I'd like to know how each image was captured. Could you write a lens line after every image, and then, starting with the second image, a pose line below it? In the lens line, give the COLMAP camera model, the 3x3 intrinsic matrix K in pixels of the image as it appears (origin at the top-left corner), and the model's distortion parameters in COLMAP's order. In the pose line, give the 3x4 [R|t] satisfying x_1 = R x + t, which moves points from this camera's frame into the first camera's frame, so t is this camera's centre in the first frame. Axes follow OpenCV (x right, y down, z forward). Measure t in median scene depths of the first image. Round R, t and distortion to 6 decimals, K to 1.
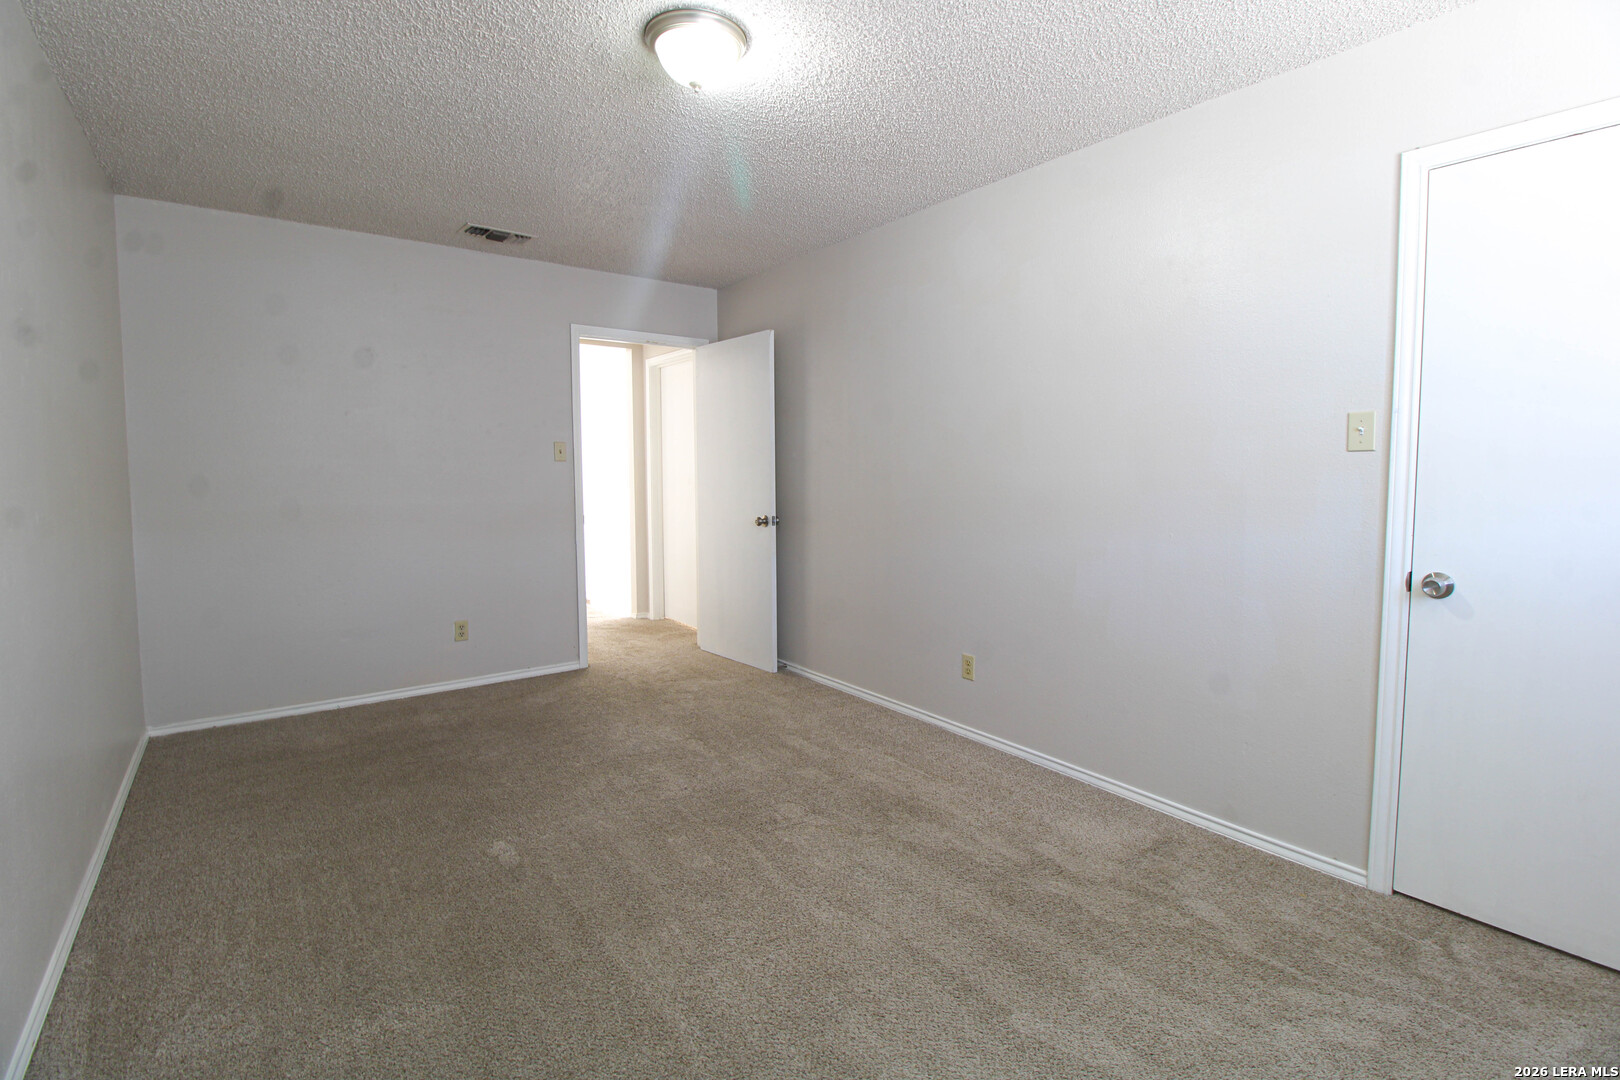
lens RADIAL K [[759.9, 0, 811.3], [0, 759.9, 521.5], [0, 0, 1]] dist [-0.001784, -0.000440]
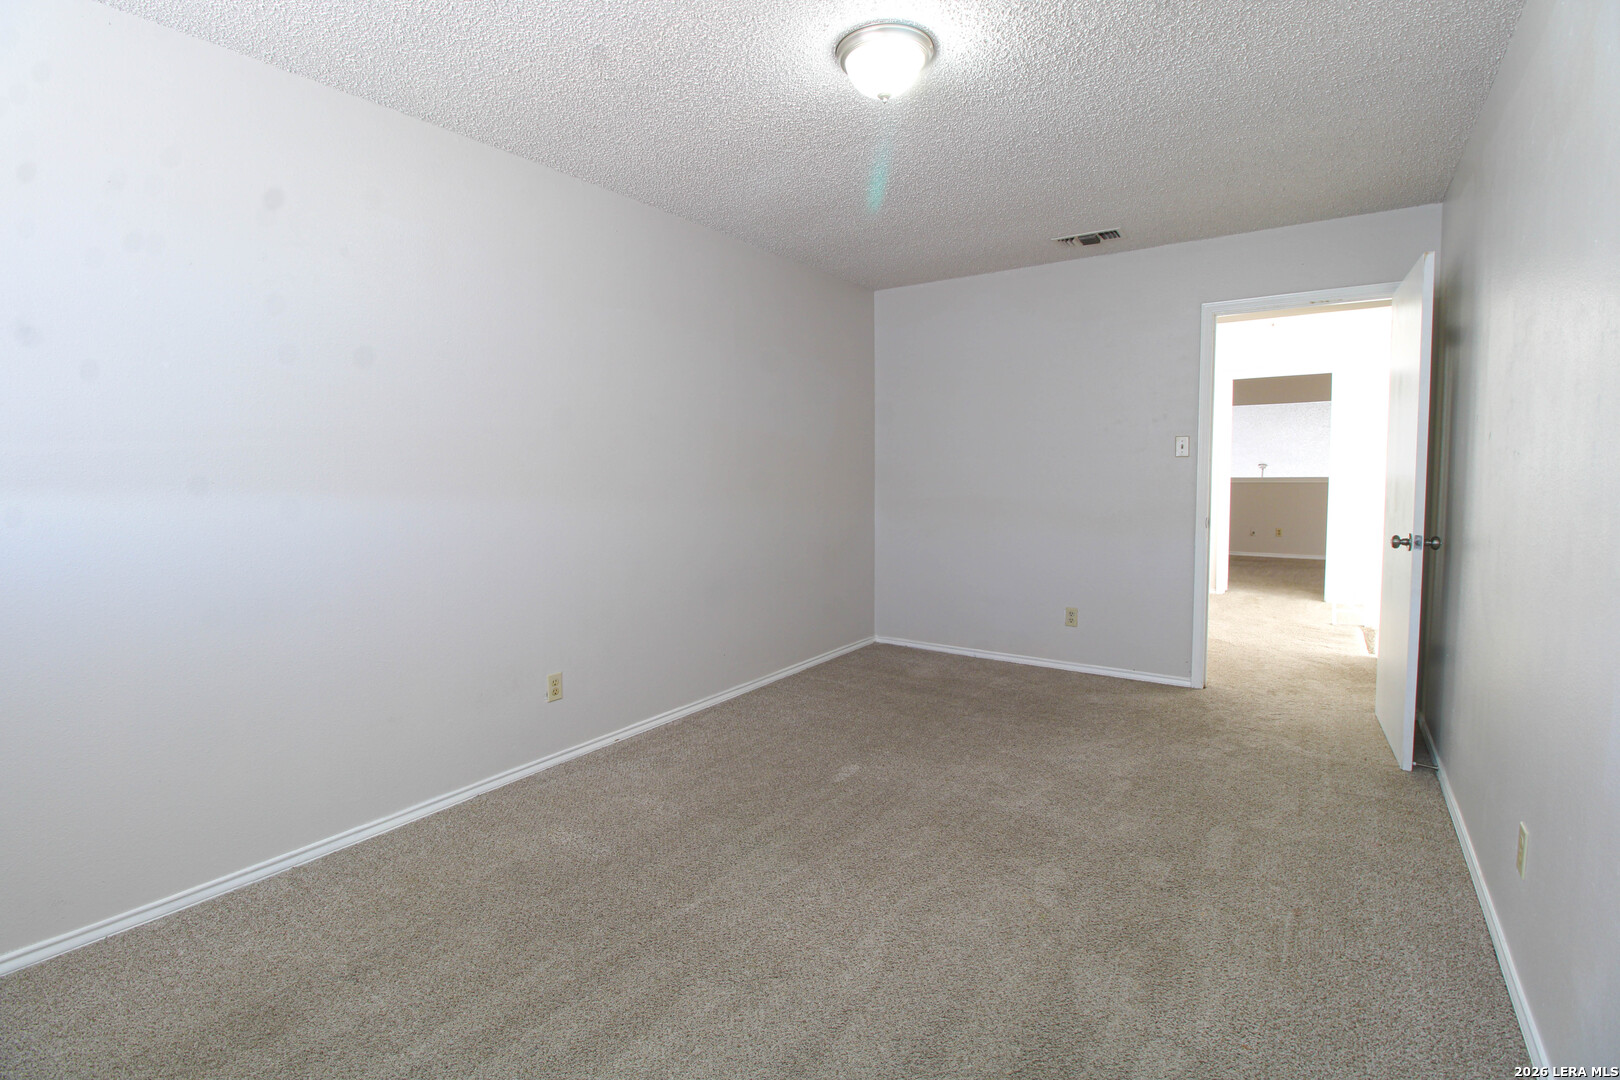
lens RADIAL K [[754.5, 0, 811.5], [0, 754.5, 517.1], [0, 0, 1]] dist [0.000674, 0.000247]
pose [[0.318194, 0.060069, -0.946120, 0.447714], [-0.060389, 0.997248, 0.043005, -0.021554], [0.946100, 0.043451, 0.320946, 0.324431]]
